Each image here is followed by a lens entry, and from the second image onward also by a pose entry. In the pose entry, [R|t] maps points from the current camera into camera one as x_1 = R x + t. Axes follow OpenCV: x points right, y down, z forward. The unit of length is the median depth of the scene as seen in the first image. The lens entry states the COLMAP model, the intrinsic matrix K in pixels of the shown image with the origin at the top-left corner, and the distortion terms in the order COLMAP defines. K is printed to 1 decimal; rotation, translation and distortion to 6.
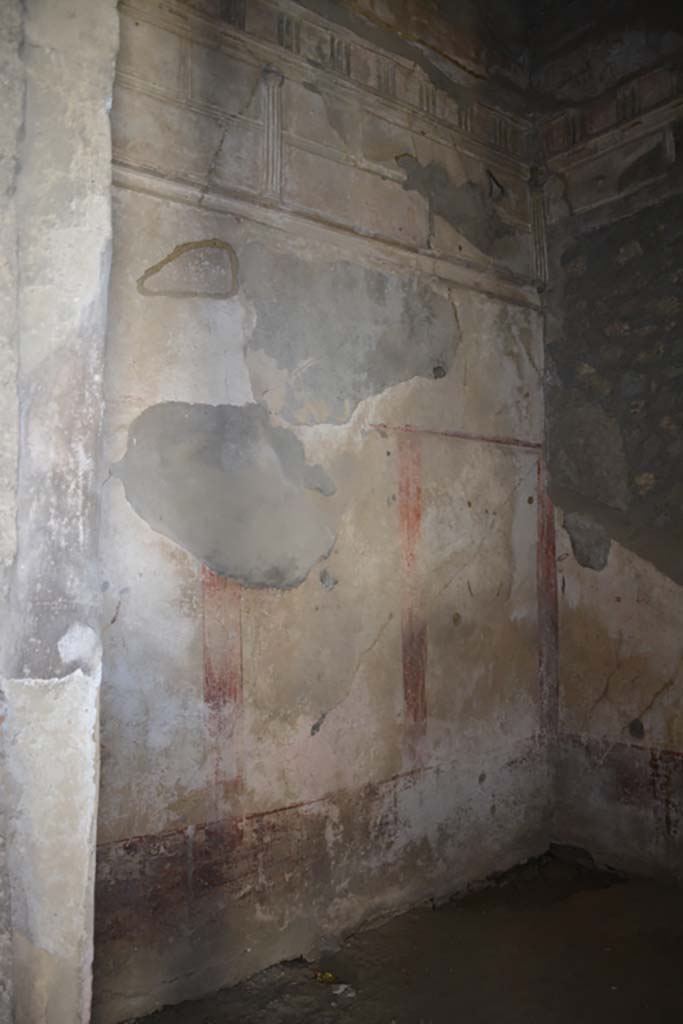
lens RADIAL K [[806.6, 0, 345.8], [0, 806.6, 521.1], [0, 0, 1]] dist [-0.160868, 0.122054]
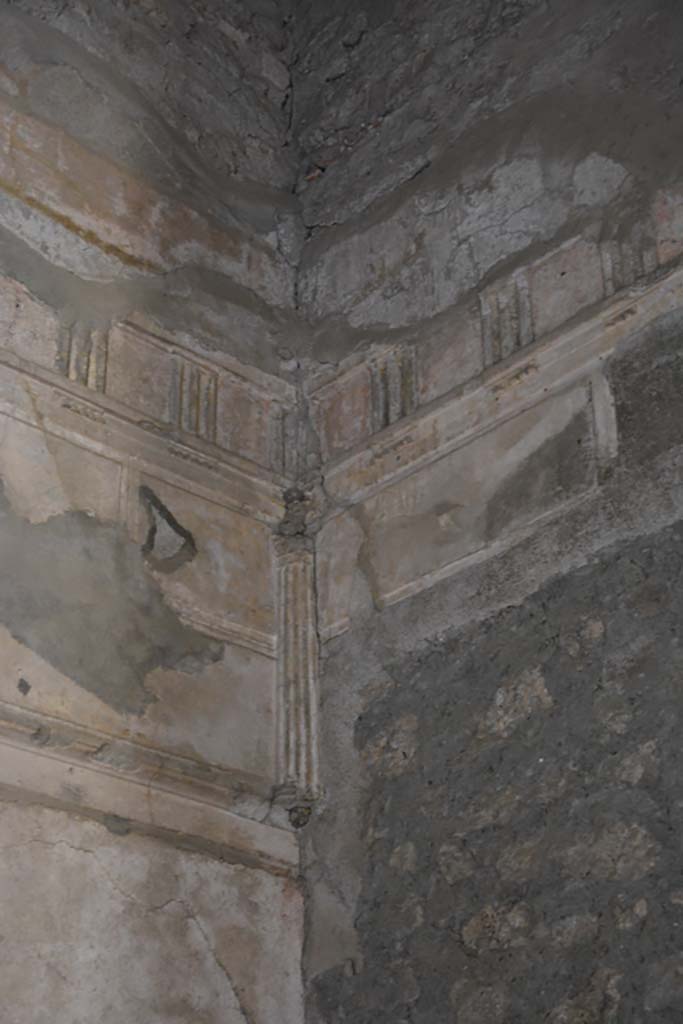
lens RADIAL K [[1927.6, 0, 341.5], [0, 1927.6, 512.0], [0, 0, 1]] dist [0.317655, 0.110306]
pose [[0.995669, 0.036230, 0.085615, 0.217437], [0.006399, 0.892041, -0.451909, -0.030493], [-0.092745, 0.450500, 0.887946, 0.210165]]
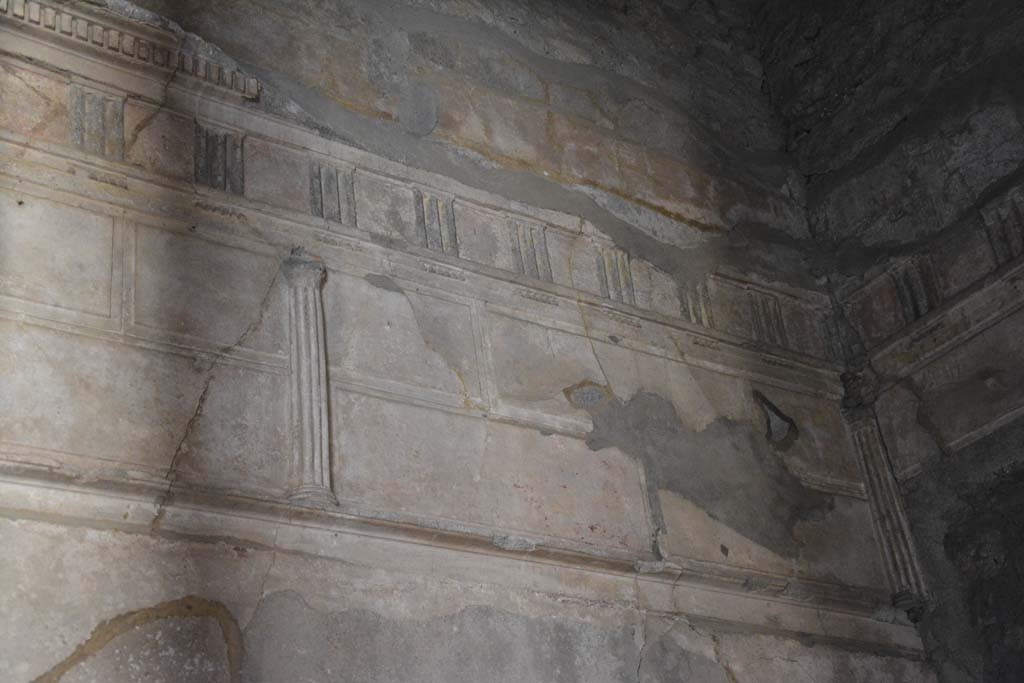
lens RADIAL K [[1514.4, 0, 512.0], [0, 1514.4, 341.5], [0, 0, 1]] dist [0.086929, 0.667057]
pose [[0.992721, -0.120199, -0.007552, 0.040359], [0.103125, 0.880747, -0.462222, -0.043180], [0.062210, 0.458079, 0.886732, 0.114281]]
